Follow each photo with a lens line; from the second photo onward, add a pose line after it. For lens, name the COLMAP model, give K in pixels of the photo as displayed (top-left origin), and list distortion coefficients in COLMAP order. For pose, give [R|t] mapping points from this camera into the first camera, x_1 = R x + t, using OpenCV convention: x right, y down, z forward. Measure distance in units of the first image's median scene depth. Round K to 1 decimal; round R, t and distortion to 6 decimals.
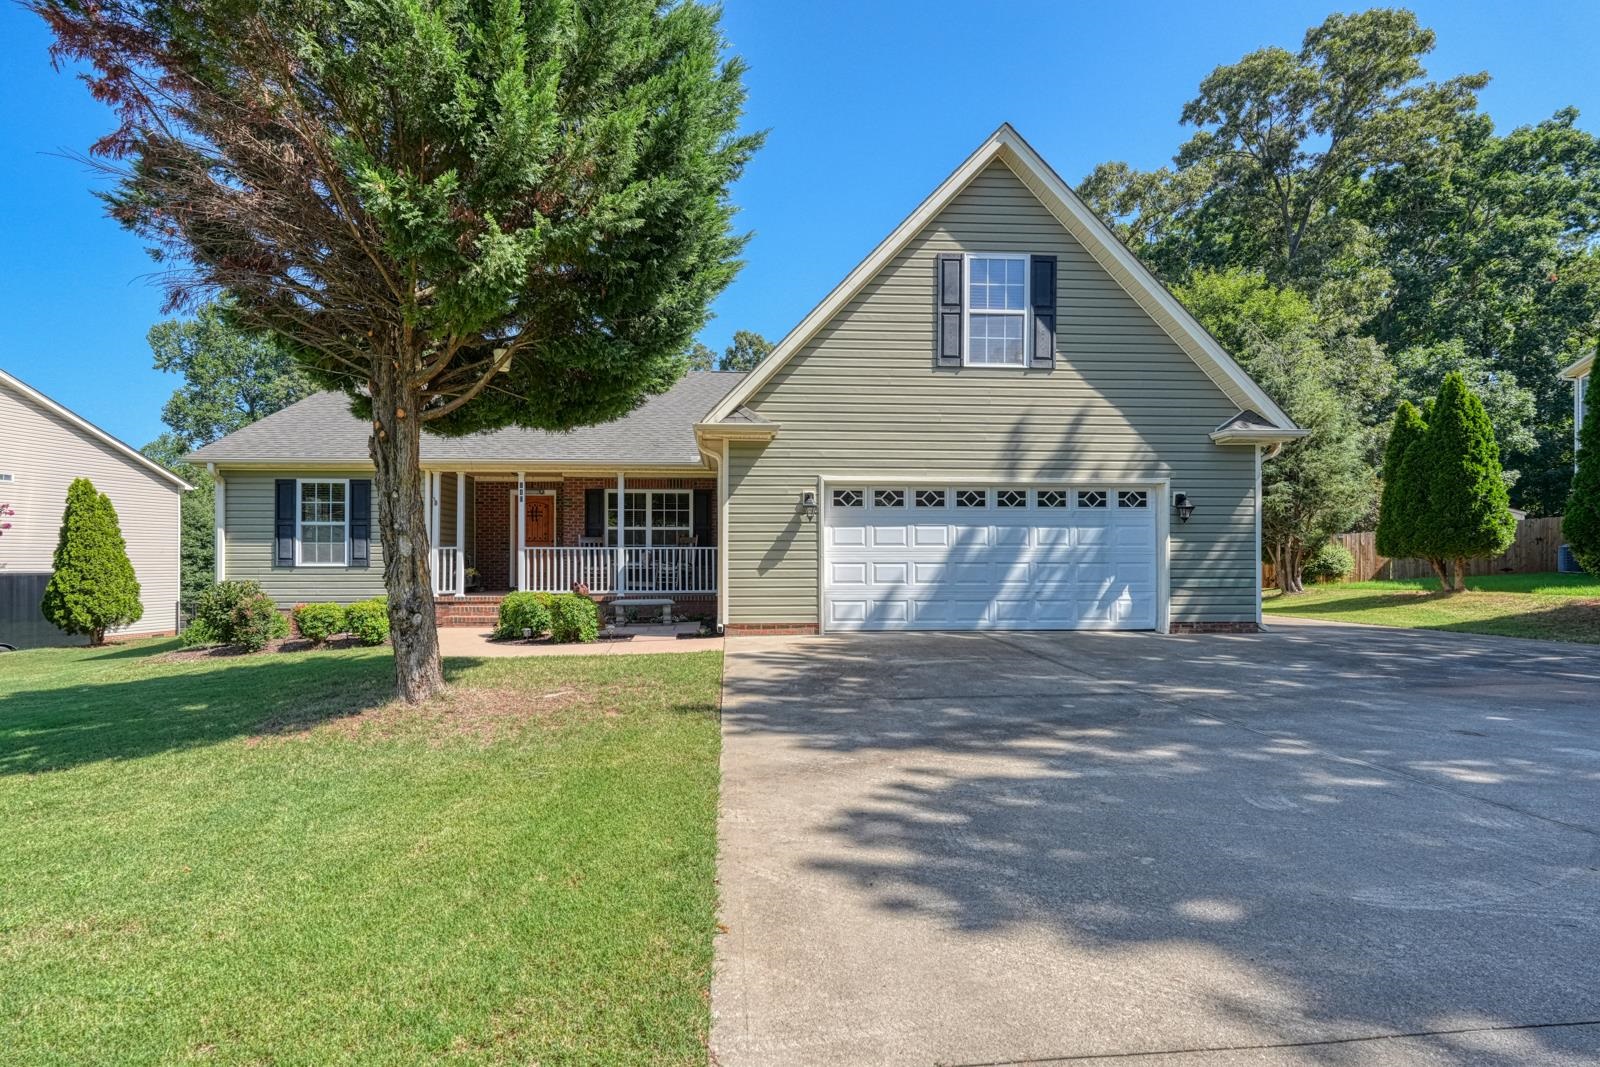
lens RADIAL K [[737.8, 0, 759.9], [0, 737.8, 562.0], [0, 0, 1]] dist [0.001282, -0.000062]
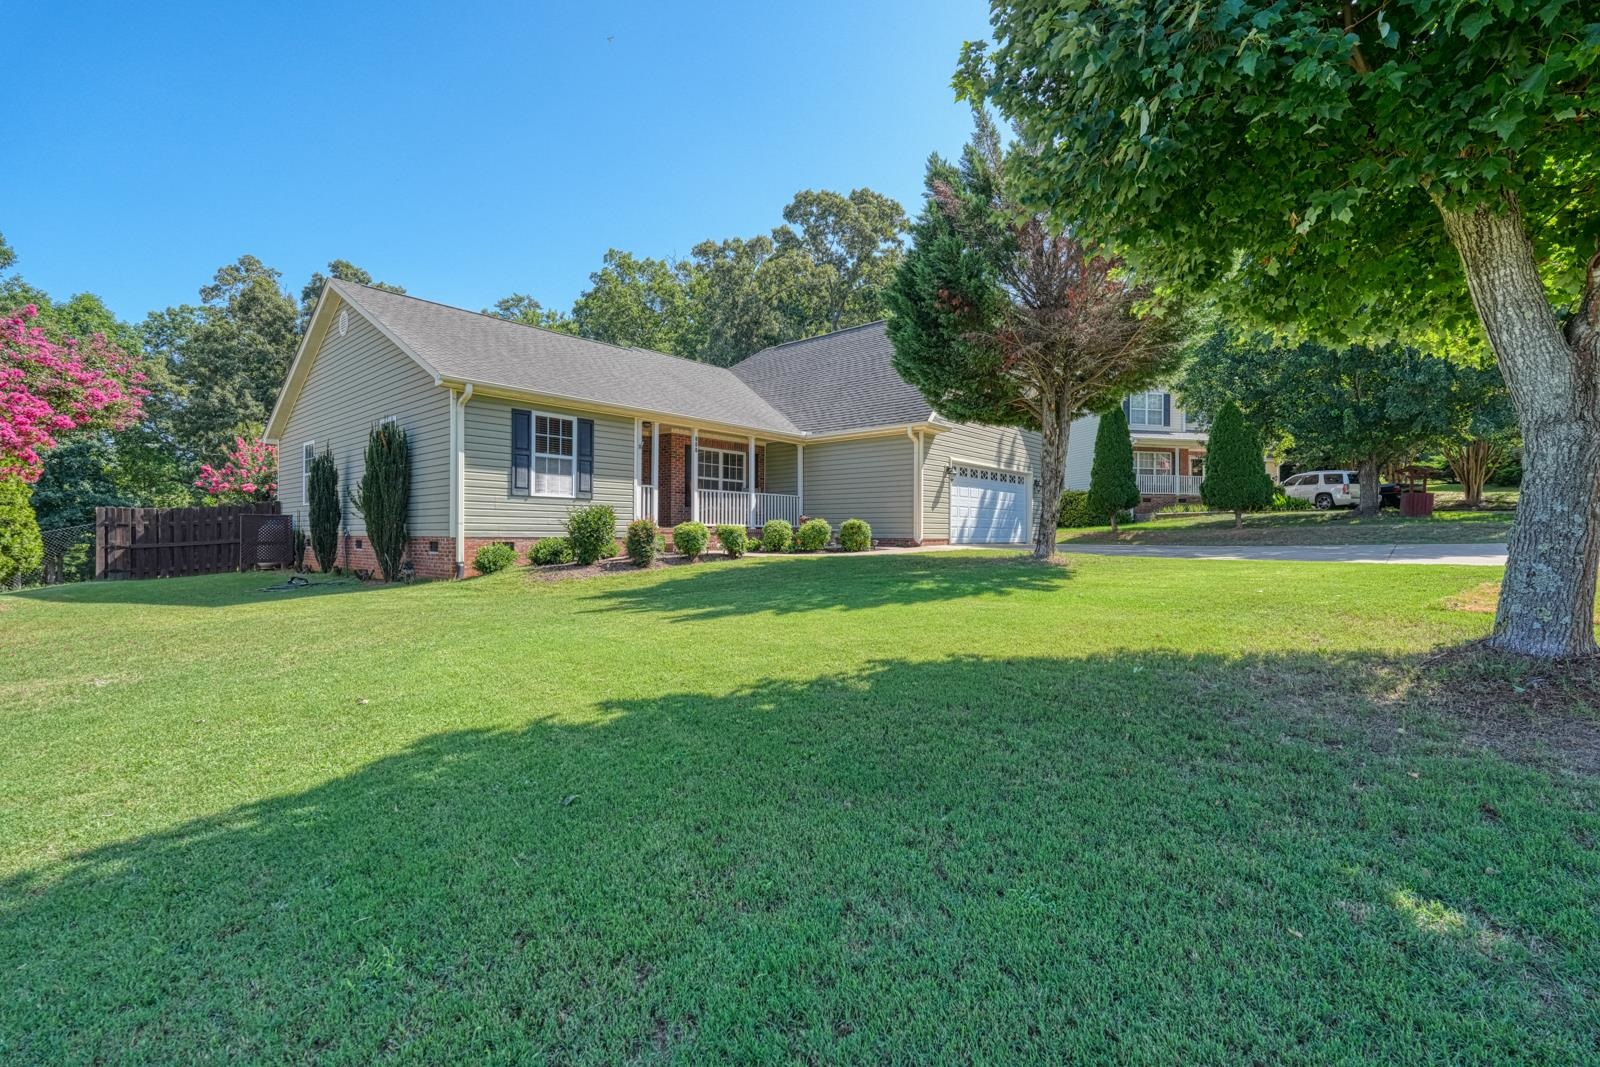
lens RADIAL K [[706.2, 0, 797.7], [0, 706.2, 536.5], [0, 0, 1]] dist [0.000931, 0.000419]
pose [[0.702310, 0.004268, 0.711859, -1.363857], [-0.006461, 0.999979, 0.000379, 0.076392], [-0.711842, -0.004866, 0.702323, 0.056694]]
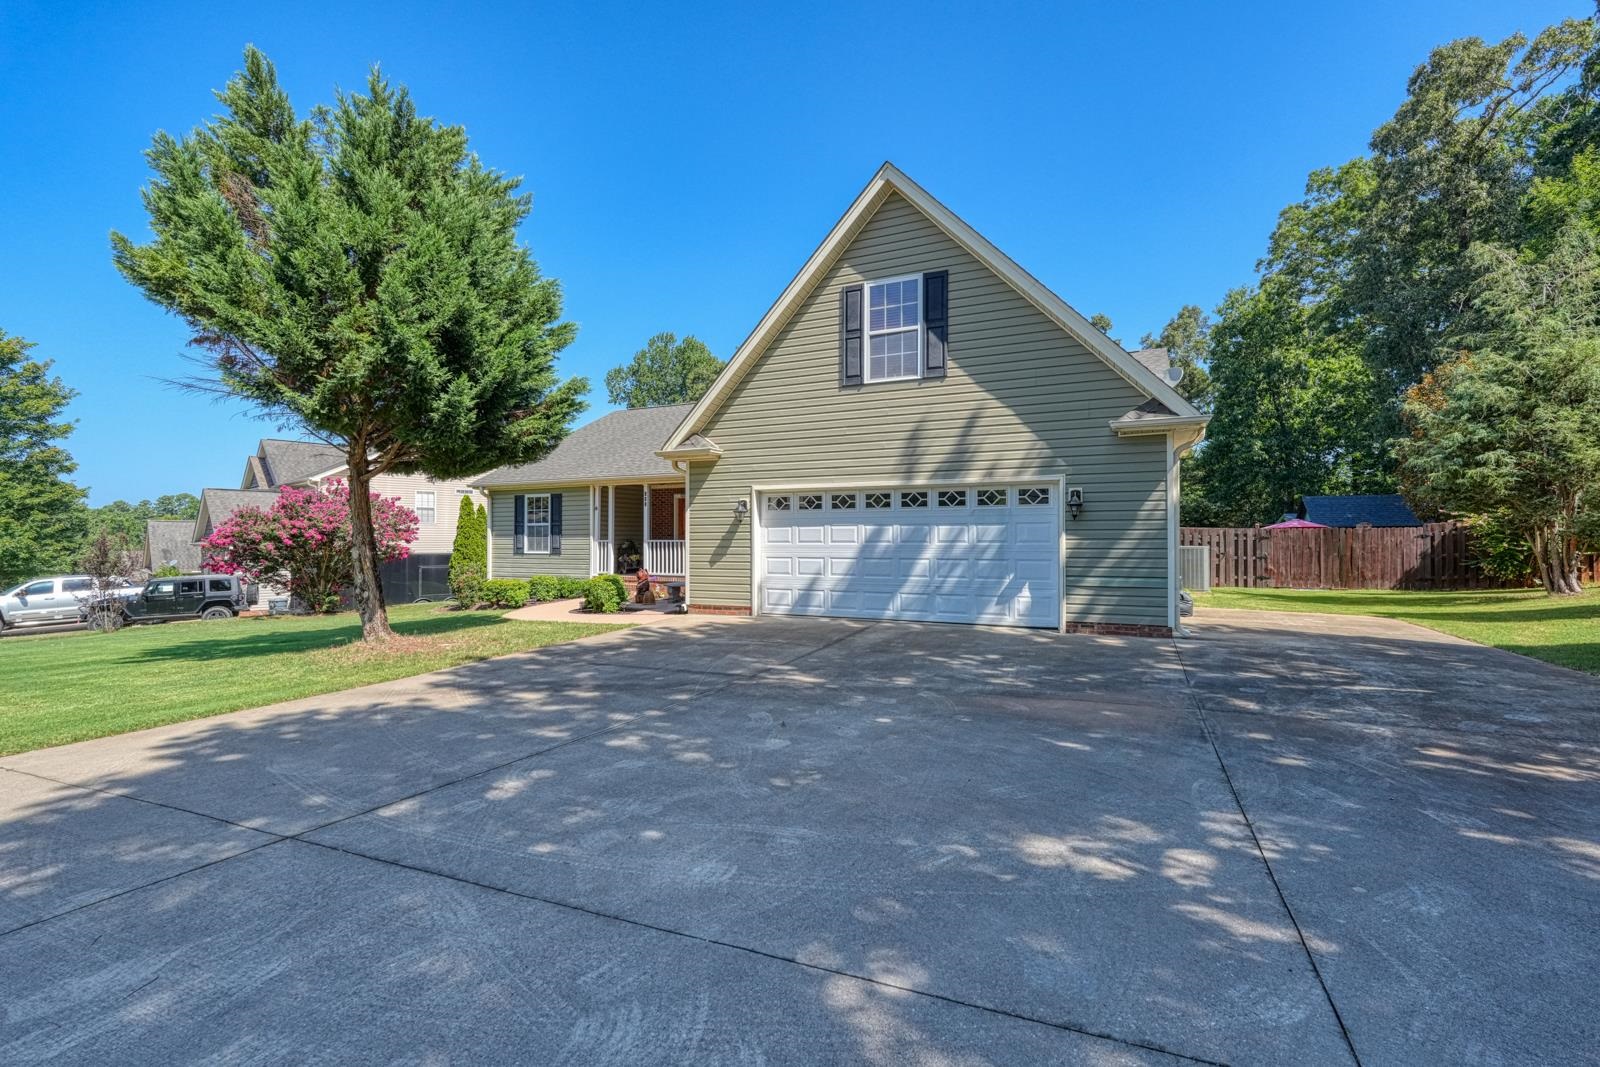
lens RADIAL K [[706.2, 0, 806.8], [0, 706.2, 536.1], [0, 0, 1]] dist [0.000931, 0.000419]
pose [[0.884472, -0.003677, -0.466579, 0.687297], [0.001784, 0.999988, -0.004500, -0.027894], [0.466590, 0.003148, 0.884468, 0.009864]]
